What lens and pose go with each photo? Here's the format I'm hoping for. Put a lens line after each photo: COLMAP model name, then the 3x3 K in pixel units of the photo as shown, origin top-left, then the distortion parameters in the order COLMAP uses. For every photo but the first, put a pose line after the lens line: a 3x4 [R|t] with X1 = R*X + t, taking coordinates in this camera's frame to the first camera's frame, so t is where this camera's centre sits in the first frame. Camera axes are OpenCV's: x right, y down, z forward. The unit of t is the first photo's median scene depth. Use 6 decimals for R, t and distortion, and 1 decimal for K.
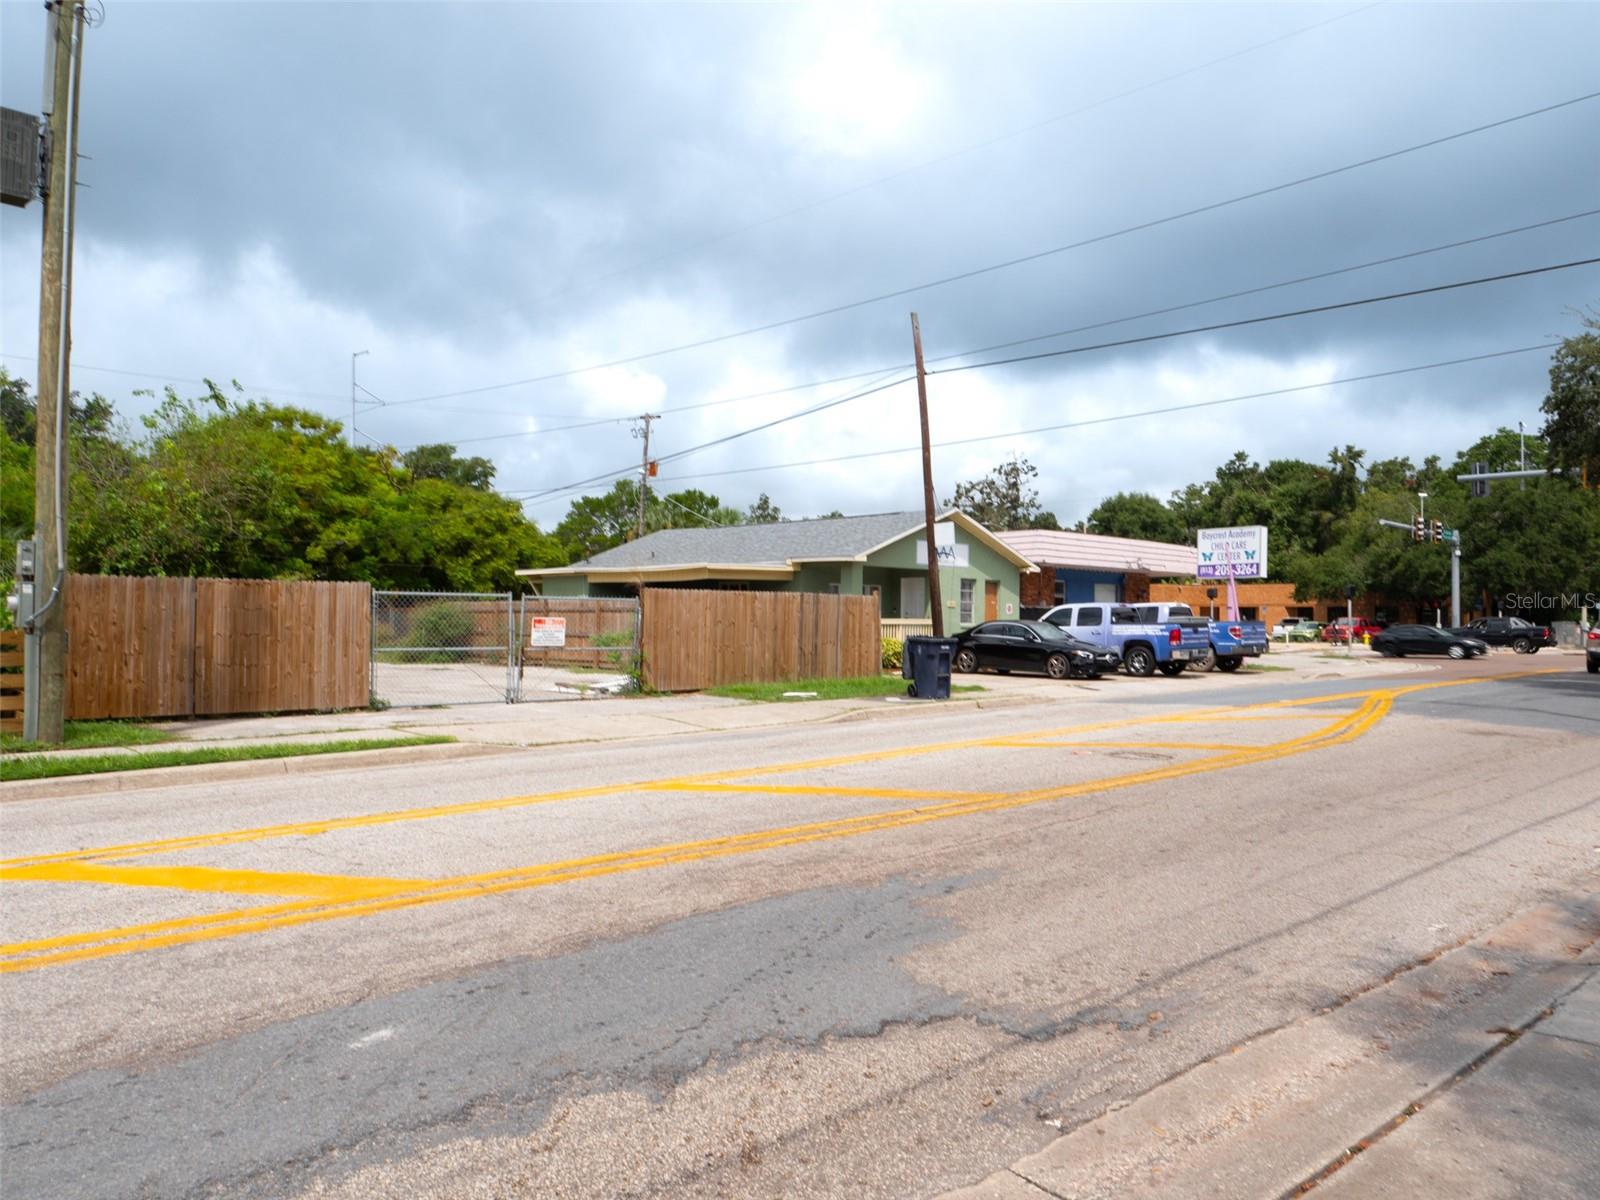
lens RADIAL K [[1187.9, 0, 800.0], [0, 1187.9, 600.0], [0, 0, 1]] dist [-0.068375, 0.005310]
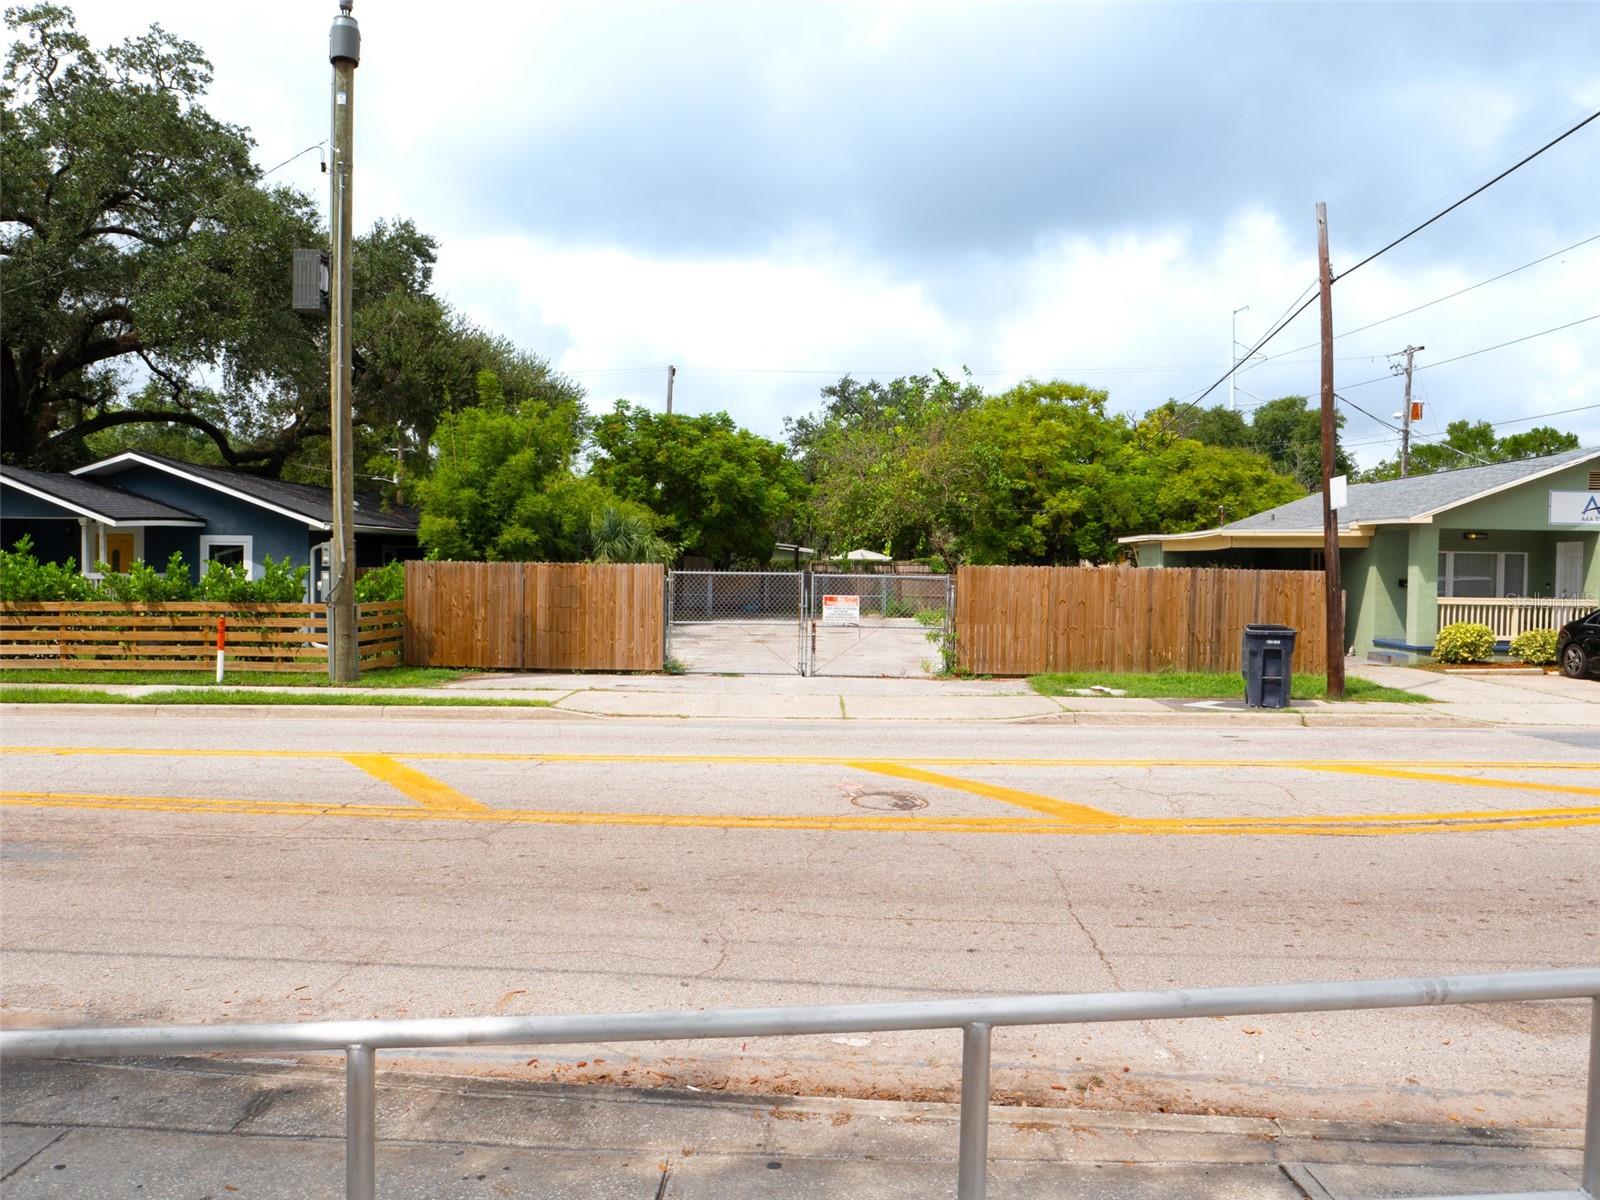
lens RADIAL K [[1187.9, 0, 800.0], [0, 1187.9, 600.0], [0, 0, 1]] dist [-0.068375, 0.005310]
pose [[0.672561, 0.023225, -0.739677, 0.491113], [0.004978, 0.999343, 0.035905, -0.017034], [0.740025, -0.027831, 0.672003, 0.260012]]
